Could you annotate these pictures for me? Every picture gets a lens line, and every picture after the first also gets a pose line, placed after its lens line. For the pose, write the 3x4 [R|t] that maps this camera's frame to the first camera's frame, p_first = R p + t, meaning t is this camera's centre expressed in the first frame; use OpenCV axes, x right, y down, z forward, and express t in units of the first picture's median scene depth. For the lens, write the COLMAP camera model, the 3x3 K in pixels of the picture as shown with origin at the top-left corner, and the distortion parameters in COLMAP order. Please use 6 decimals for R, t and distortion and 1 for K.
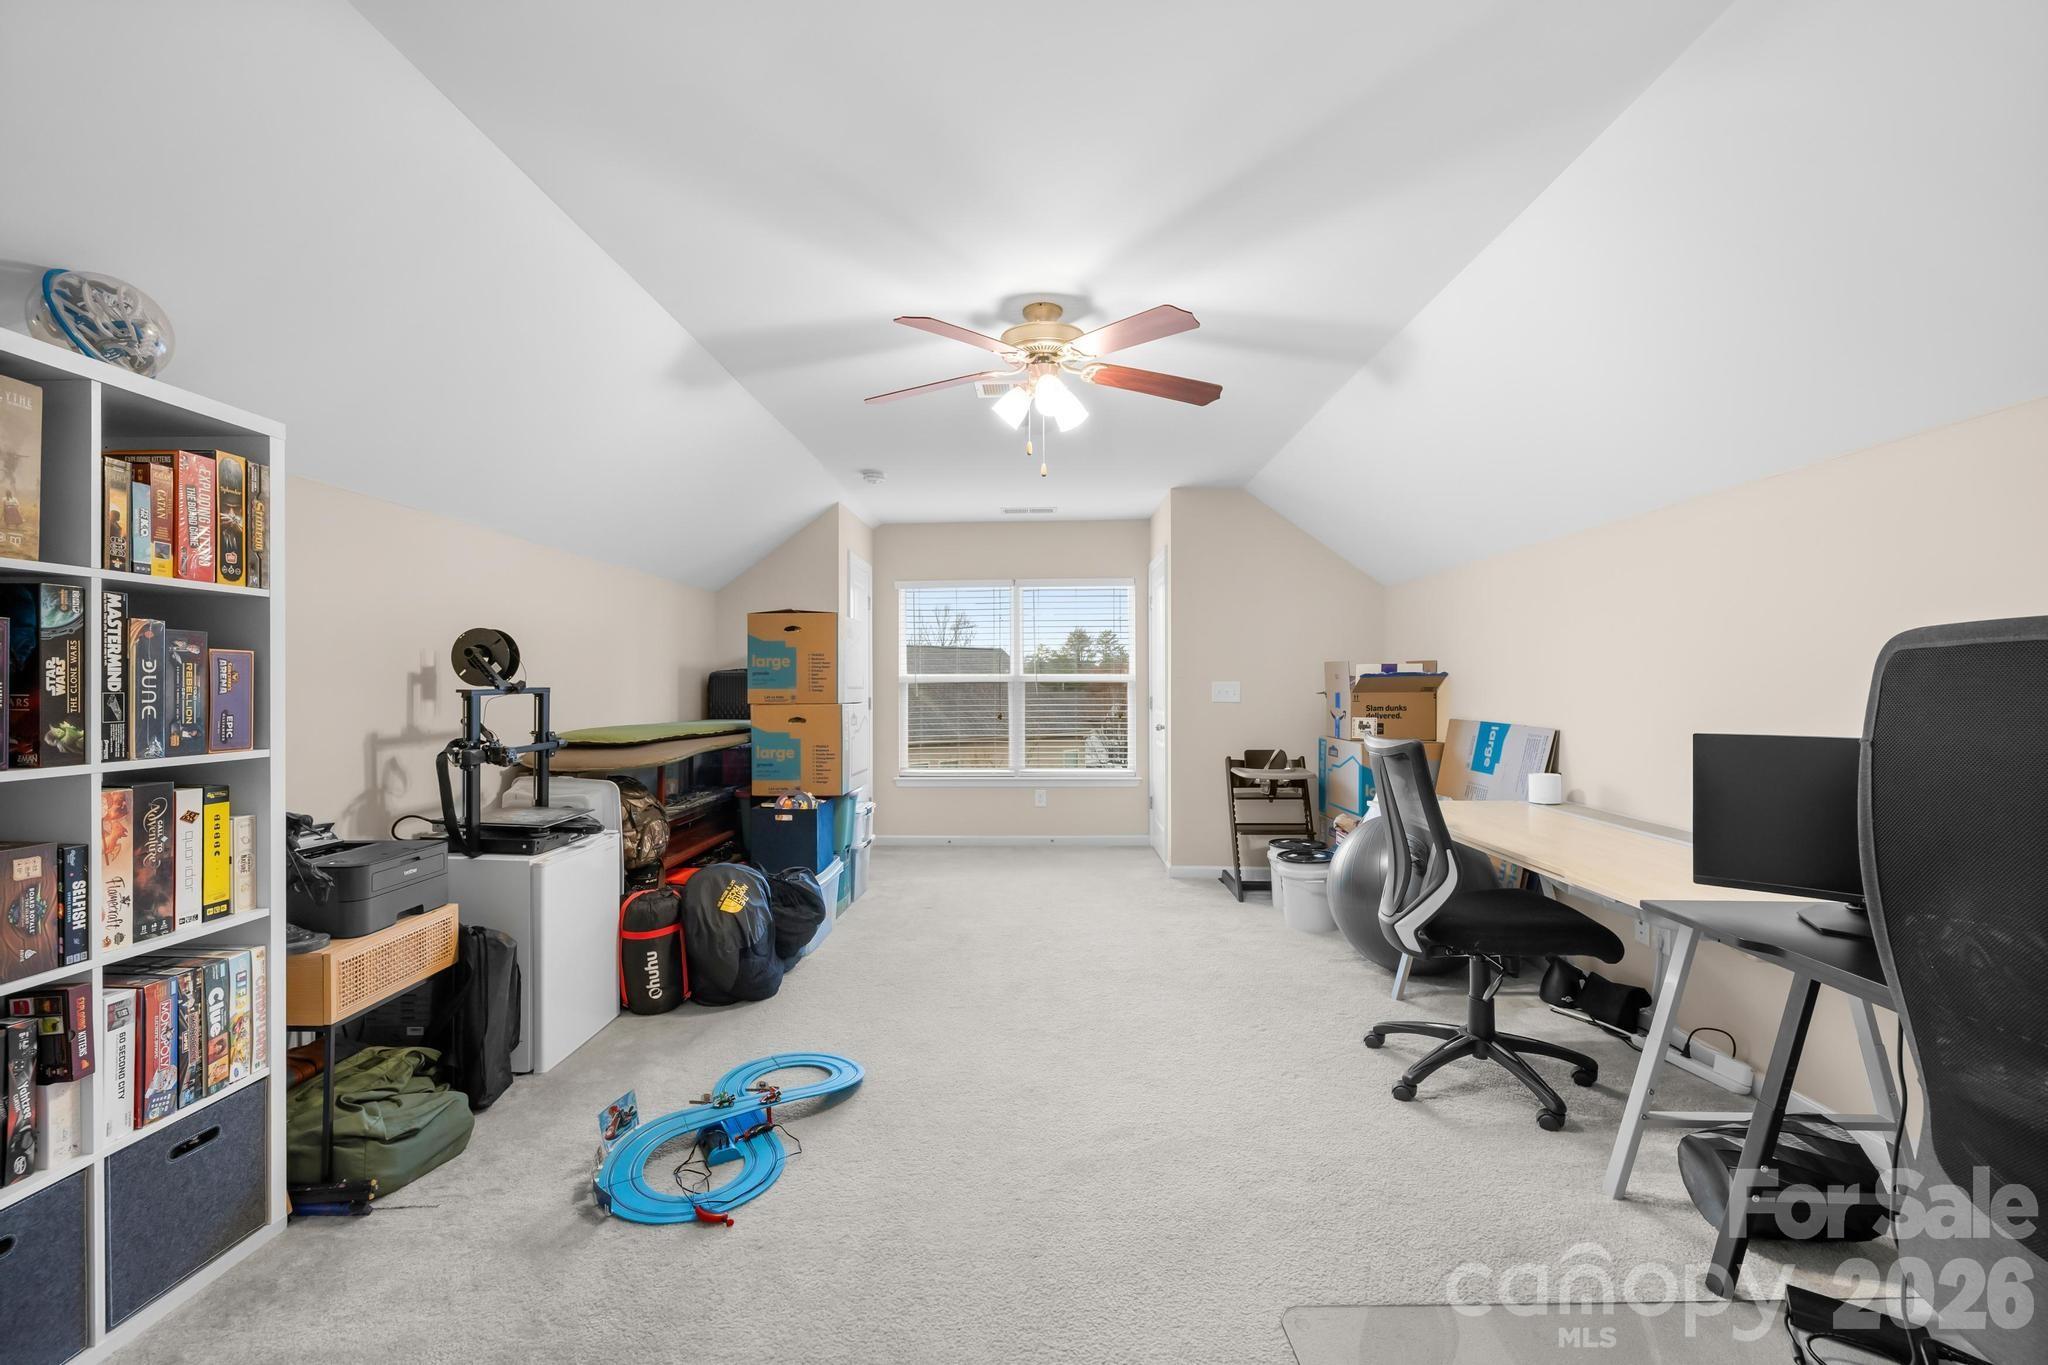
lens RADIAL K [[873.1, 0, 1025.2], [0, 873.1, 679.7], [0, 0, 1]] dist [0.000604, 0.000121]
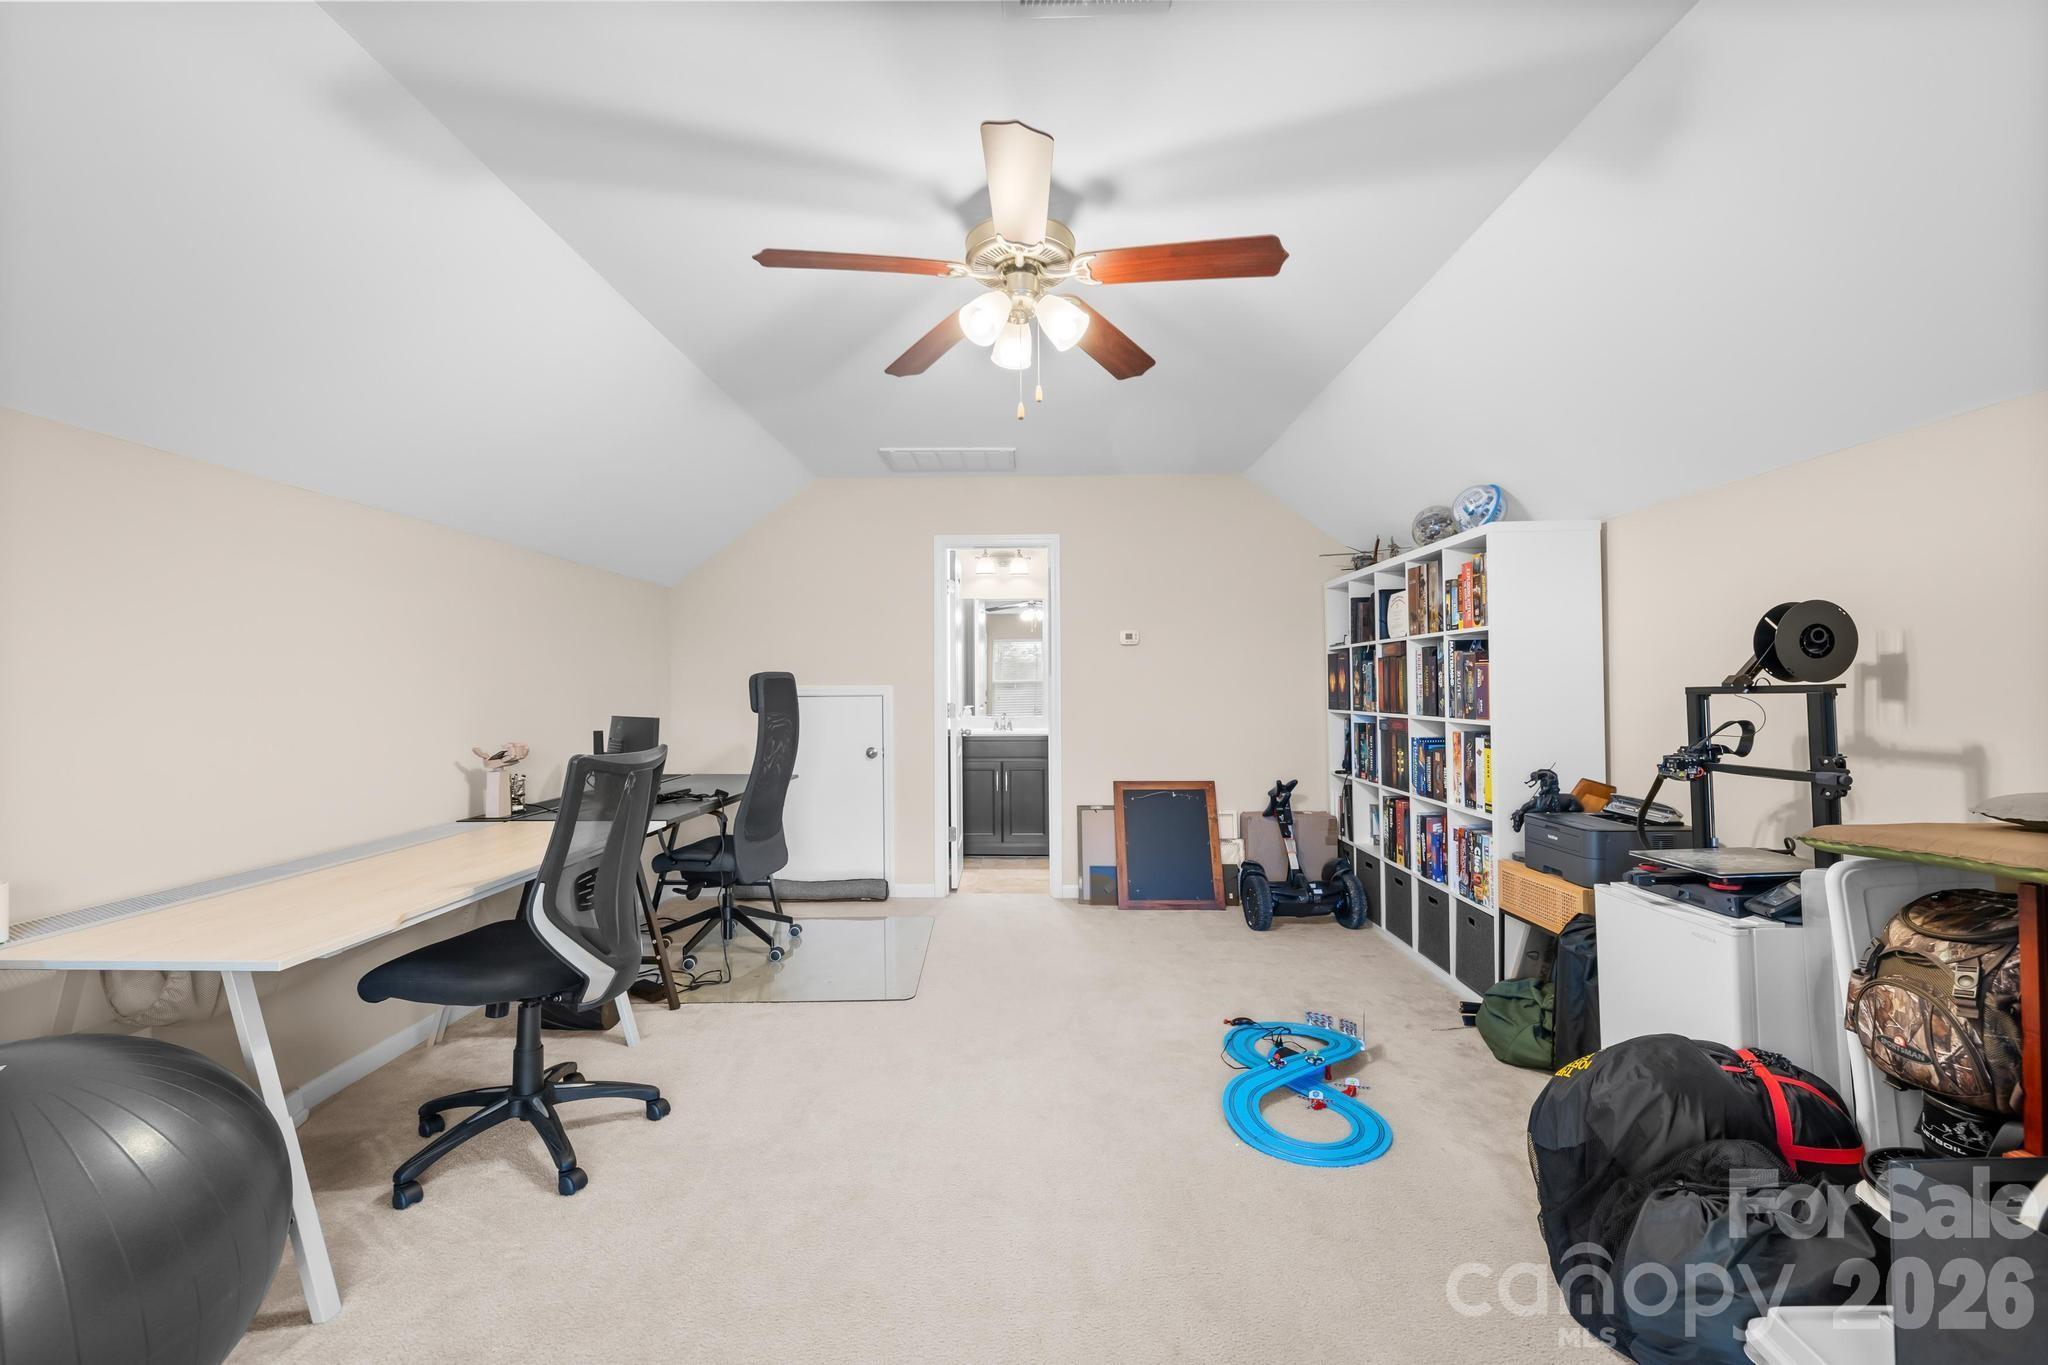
lens RADIAL K [[873.1, 0, 1026.4], [0, 873.1, 678.6], [0, 0, 1]] dist [0.000604, 0.000121]
pose [[-0.999796, 0.006156, -0.019228, 0.057805], [0.006426, 0.999881, -0.014030, 0.017004], [0.019139, -0.014151, -0.999717, 2.753068]]
